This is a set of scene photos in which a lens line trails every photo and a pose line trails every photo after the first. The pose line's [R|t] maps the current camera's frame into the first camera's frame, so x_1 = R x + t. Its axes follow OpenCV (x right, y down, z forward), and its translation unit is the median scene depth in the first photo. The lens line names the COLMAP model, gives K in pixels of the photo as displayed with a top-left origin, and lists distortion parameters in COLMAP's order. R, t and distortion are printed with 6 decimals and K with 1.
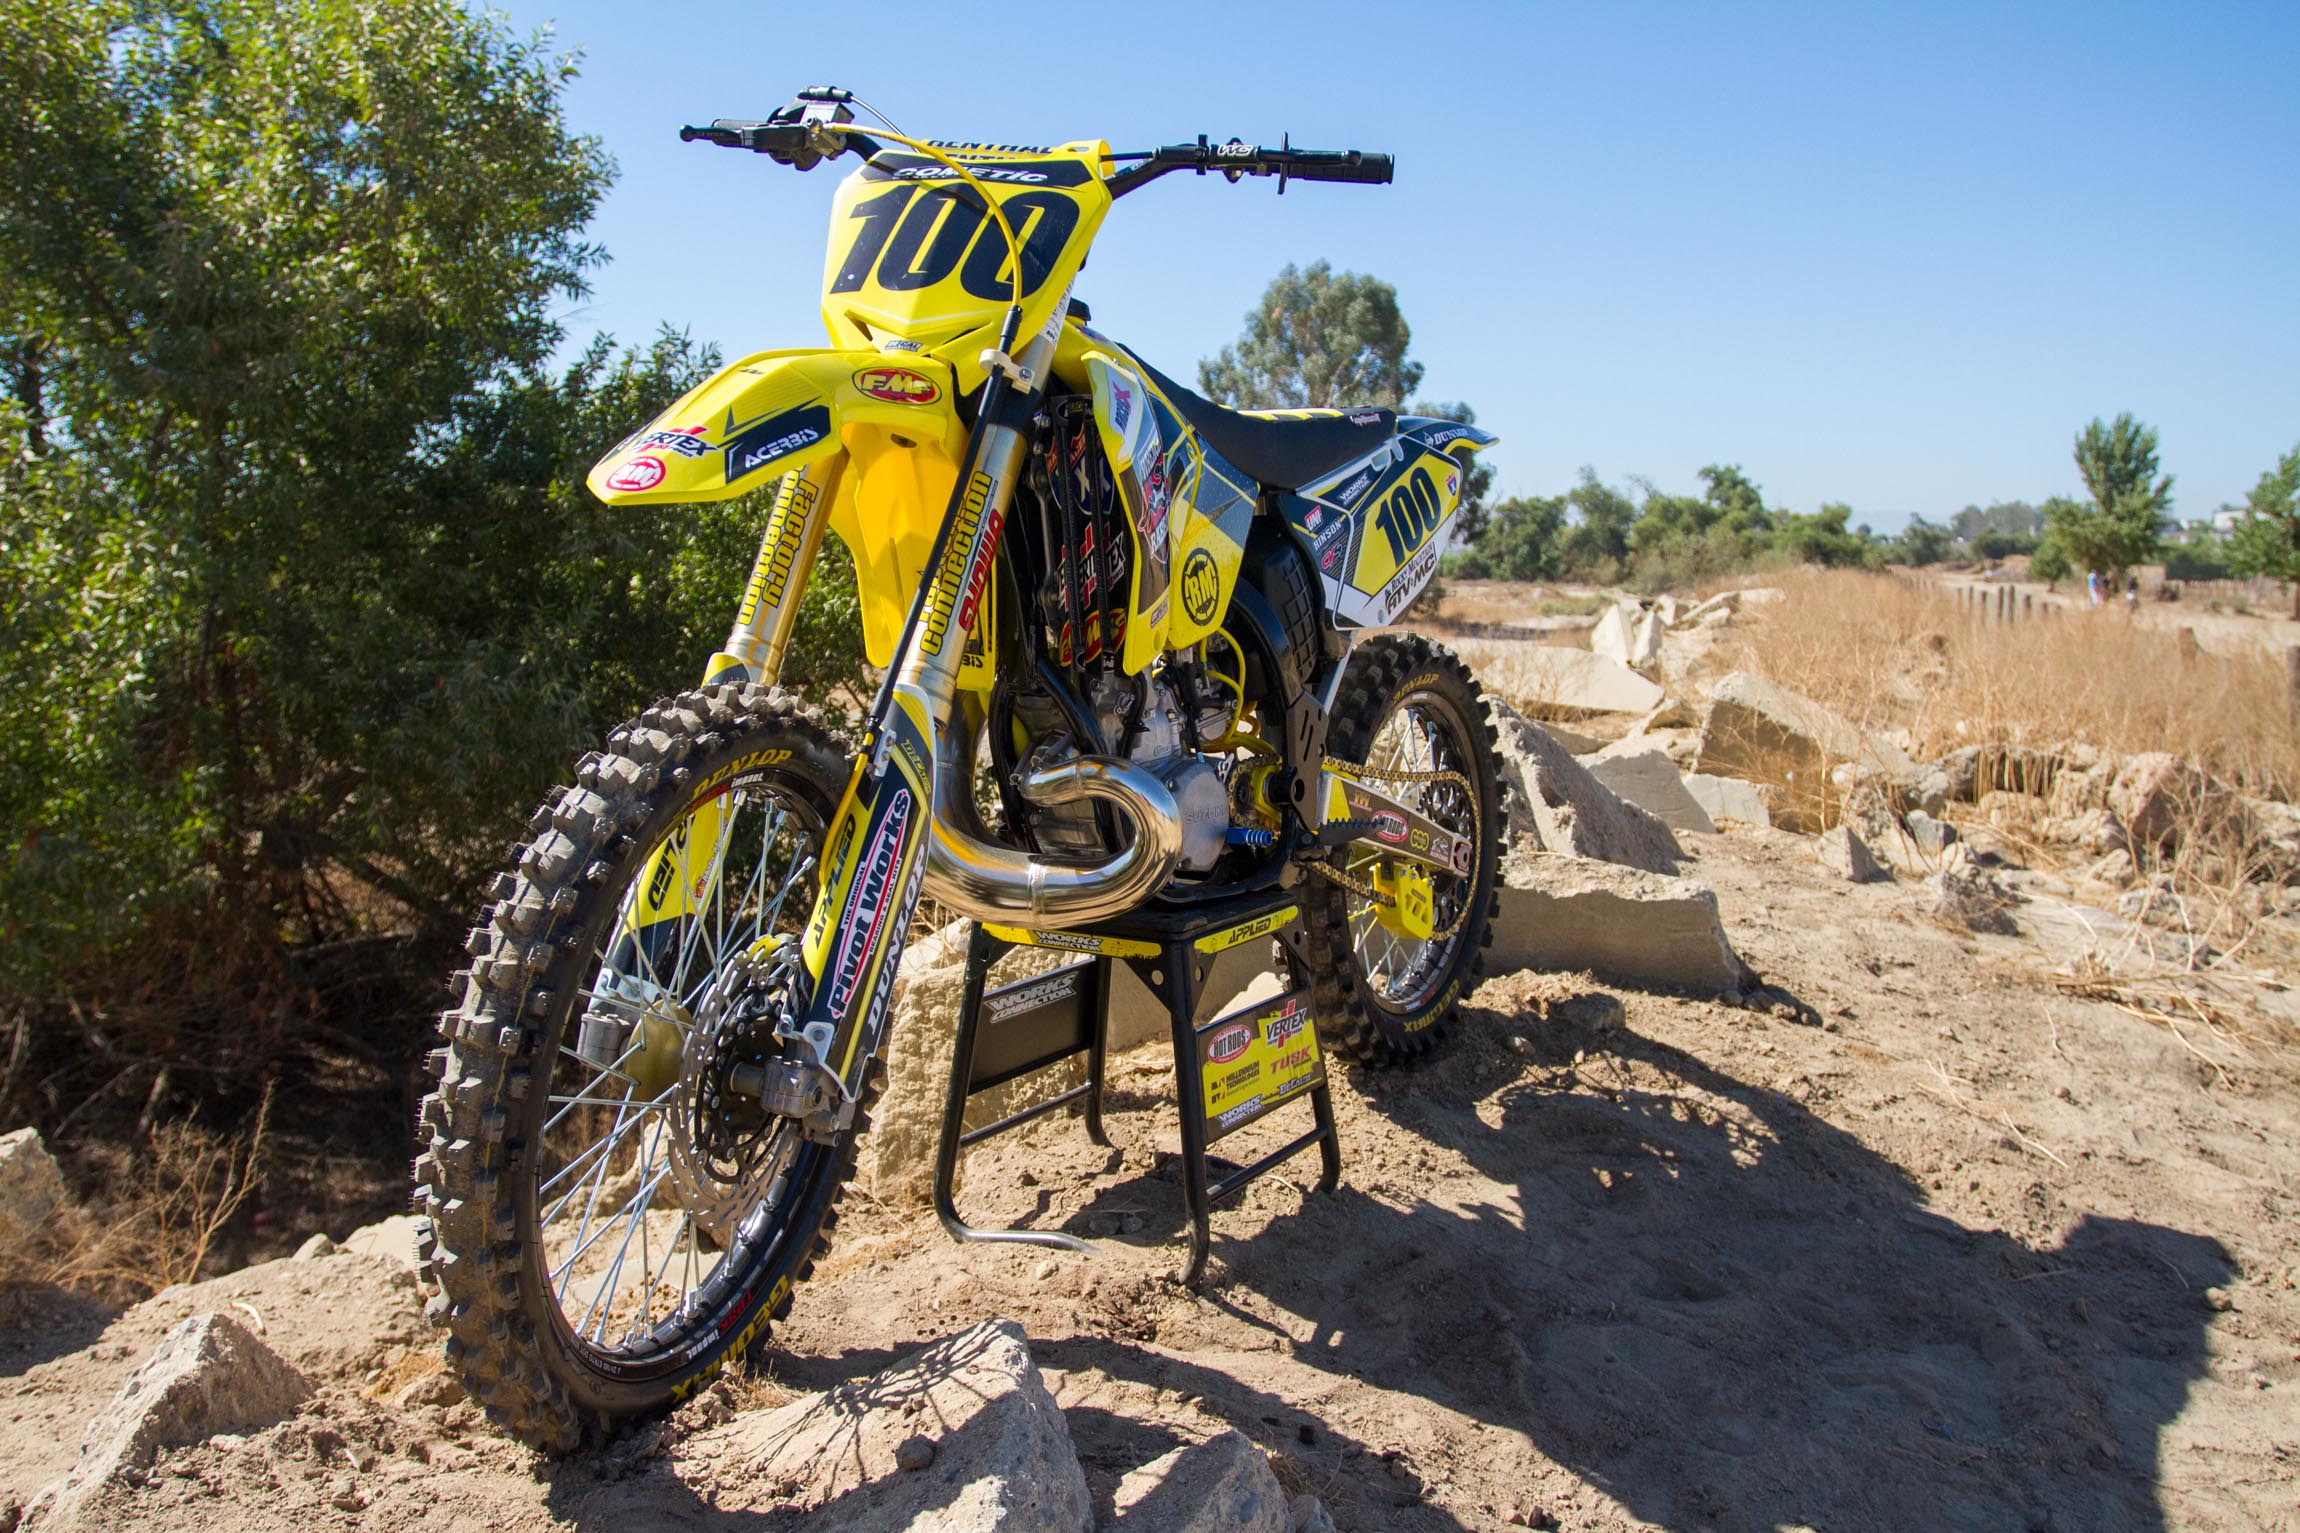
lens RADIAL K [[1781.3, 0, 1150.0], [0, 1781.3, 766.5], [0, 0, 1]] dist [-0.095856, 0.058750]
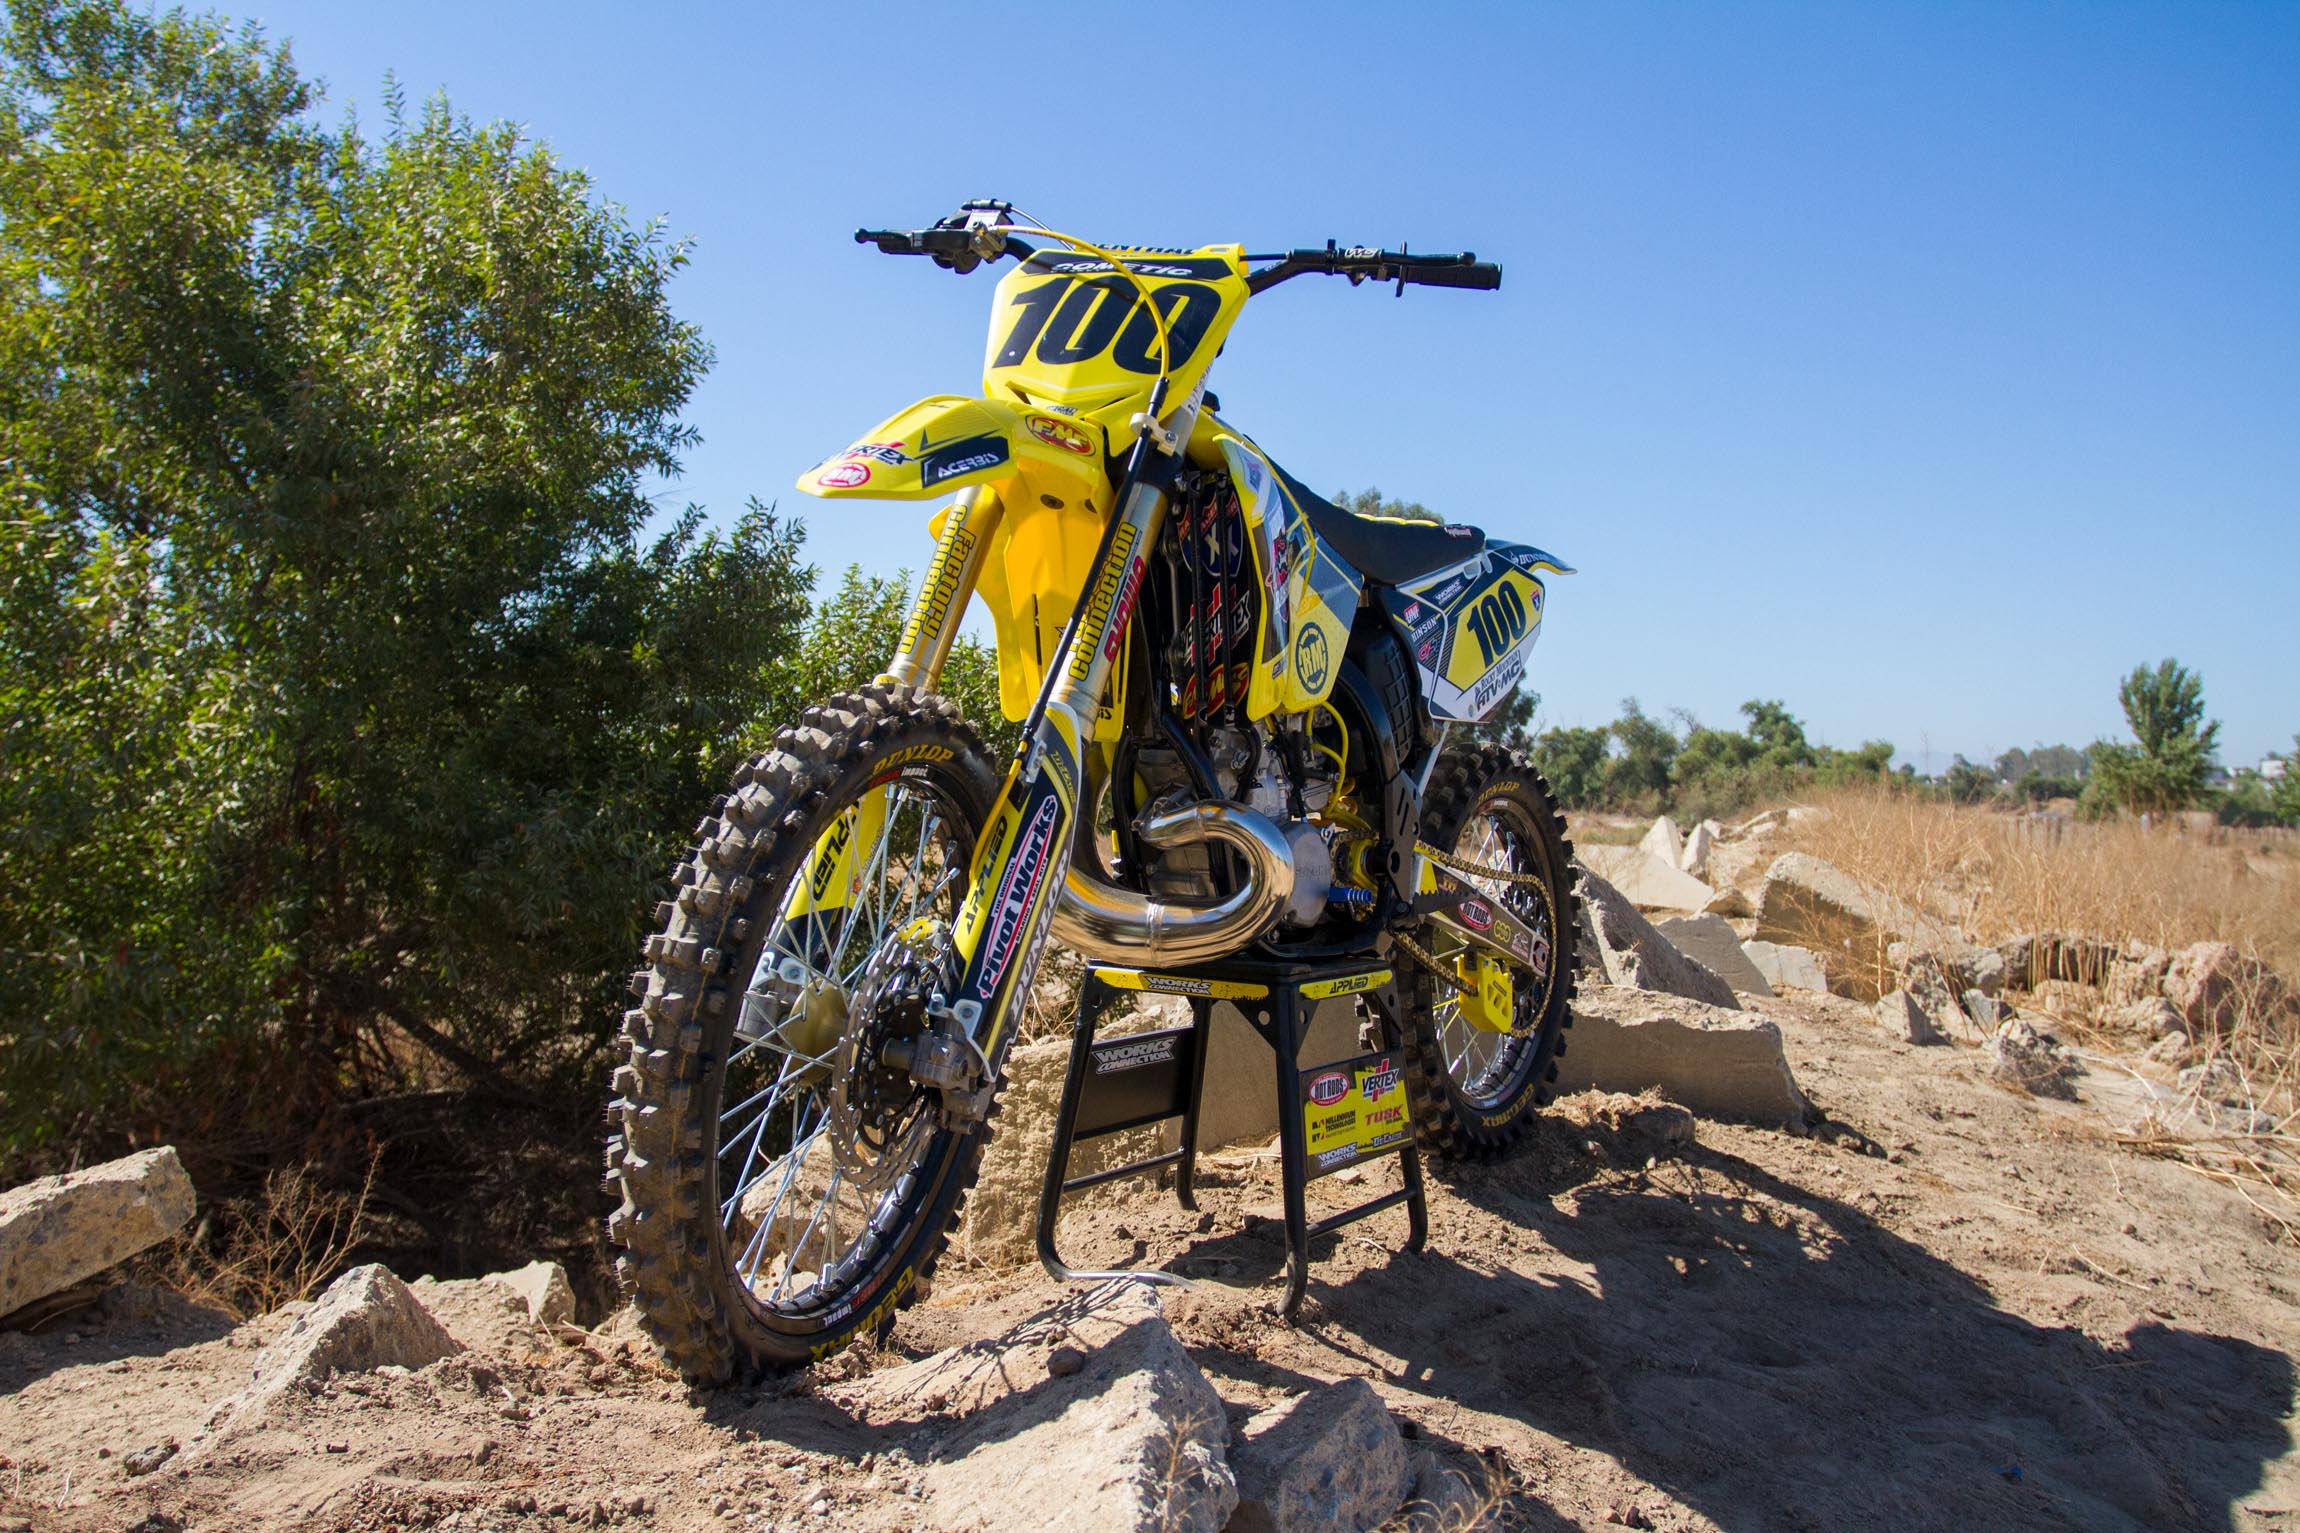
lens RADIAL K [[1781.3, 0, 1150.0], [0, 1781.3, 766.5], [0, 0, 1]] dist [-0.095856, 0.058750]
pose [[0.999212, 0.031491, -0.024144, -0.039324], [-0.034200, 0.991999, -0.121527, 0.093303], [0.020124, 0.122257, 0.992295, -0.060527]]
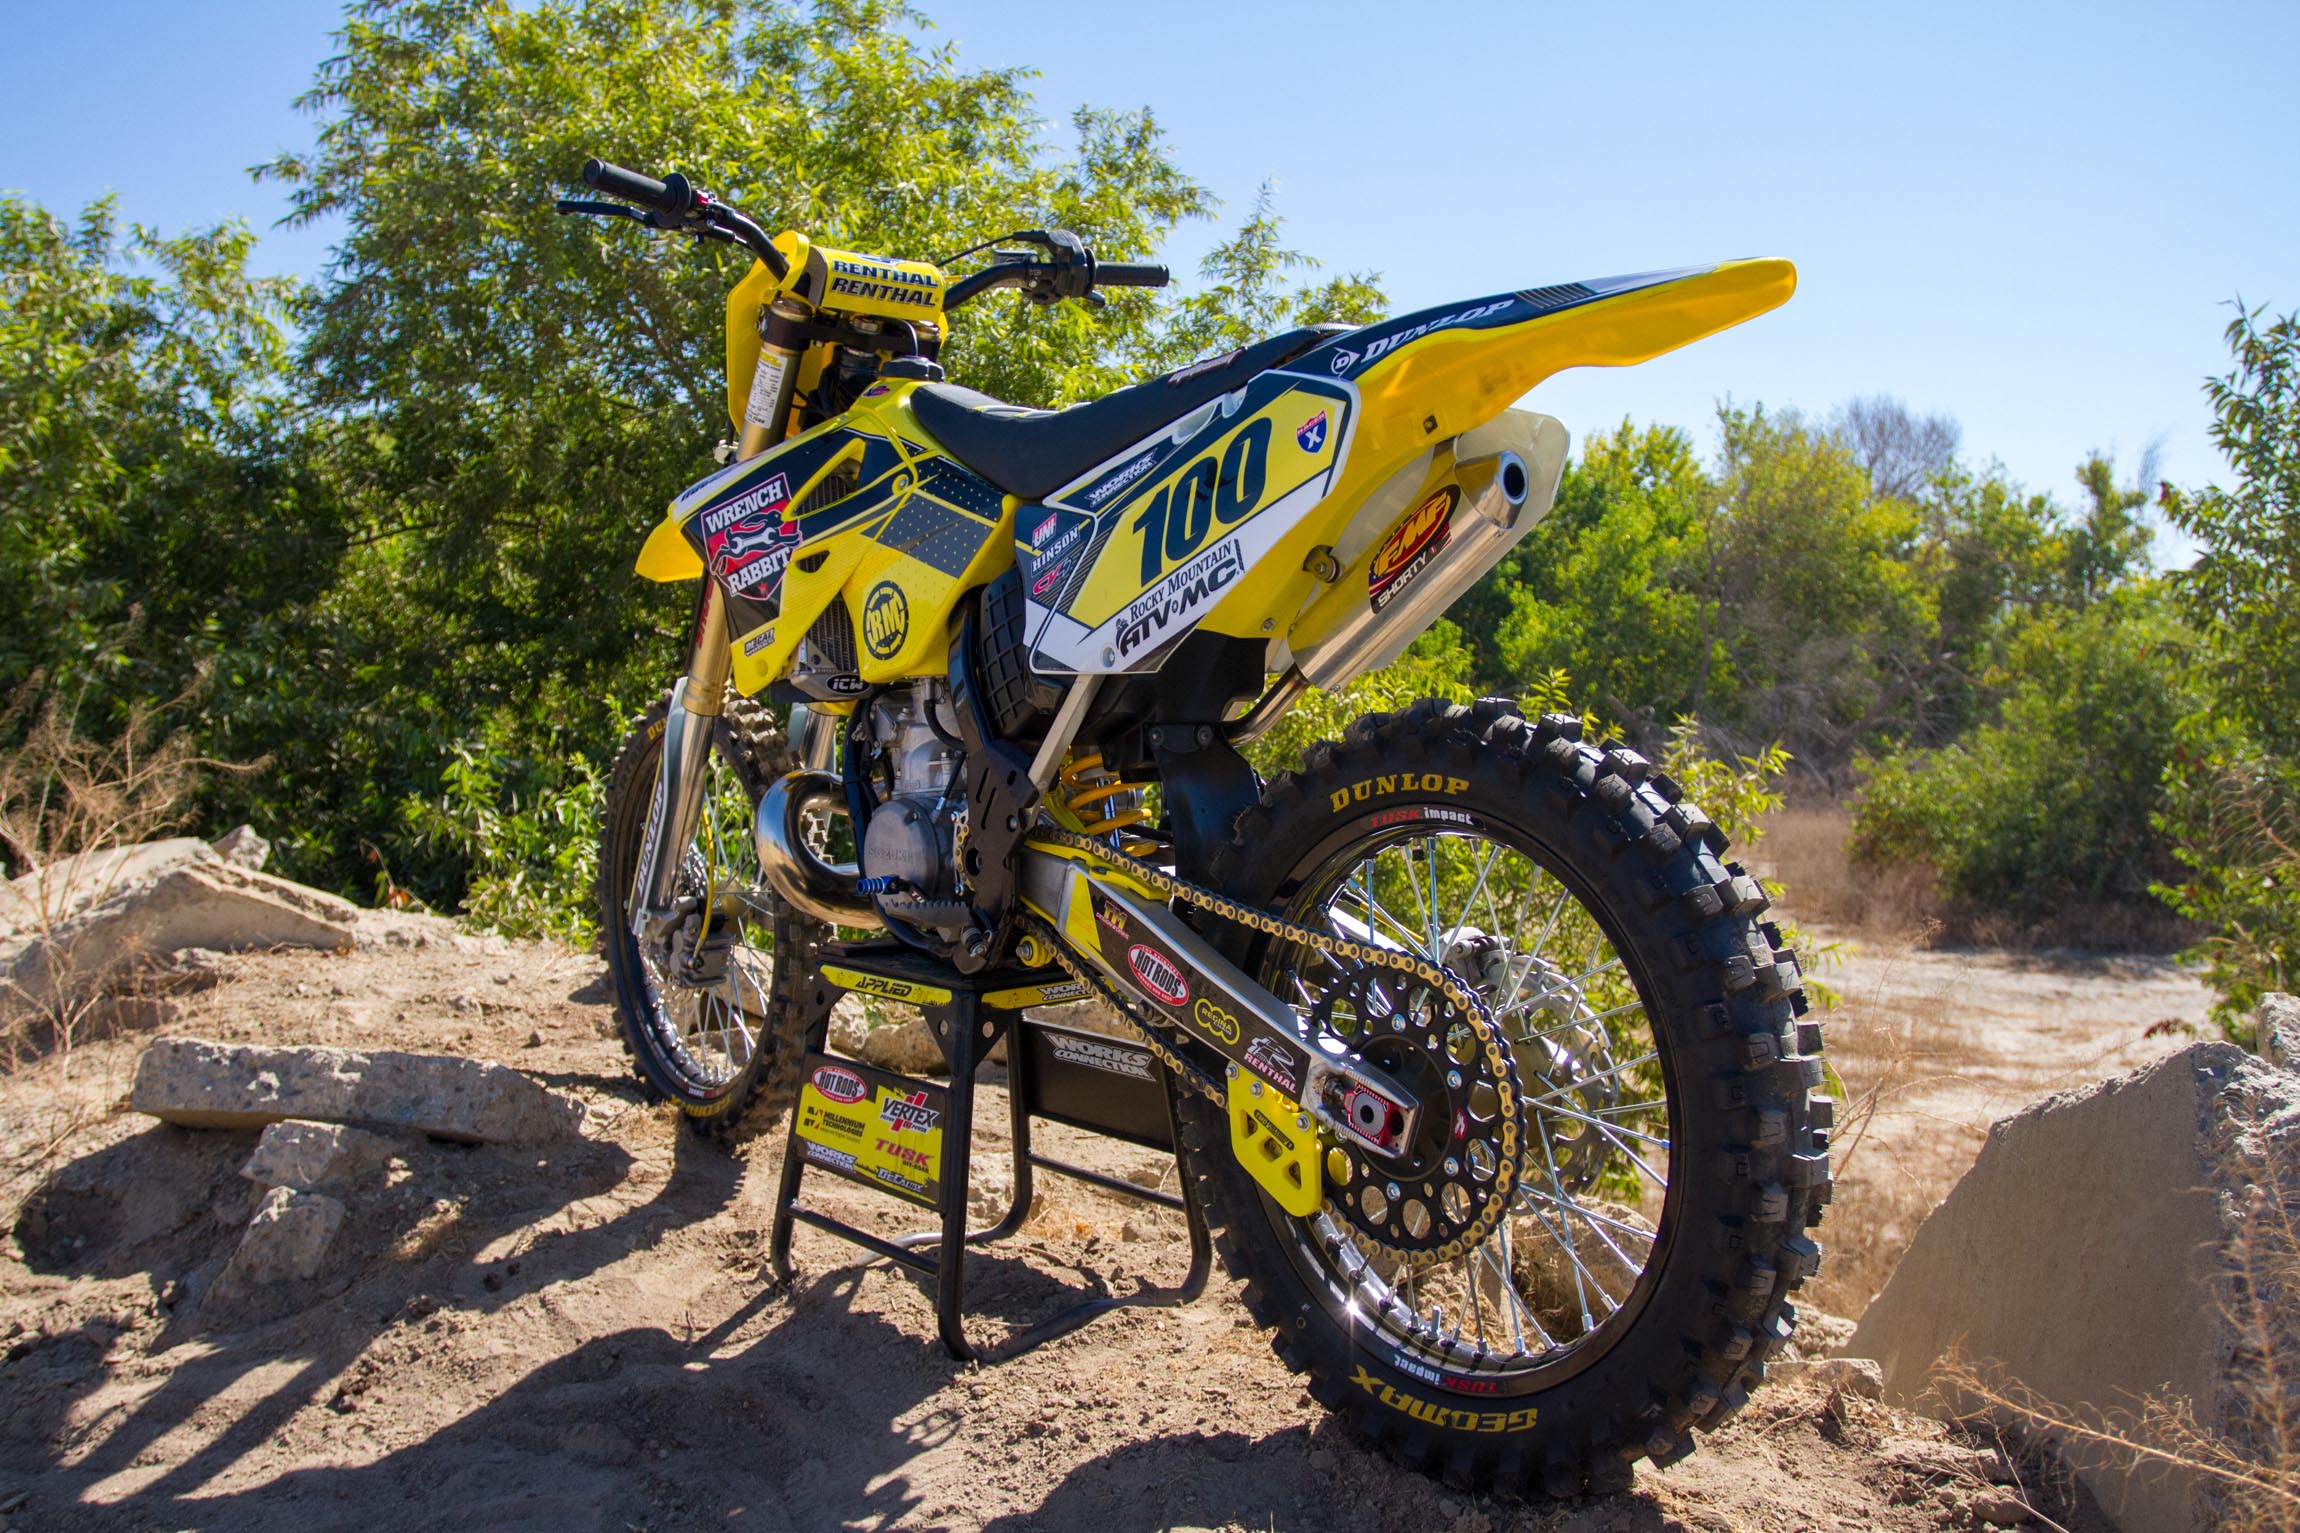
lens RADIAL K [[1781.3, 0, 1150.0], [0, 1781.3, 766.5], [0, 0, 1]] dist [-0.095856, 0.058750]
pose [[-0.259206, 0.053776, -0.964324, 0.892161], [-0.108786, 0.990469, 0.084475, -0.114031], [0.959676, 0.126801, -0.250885, 1.326320]]
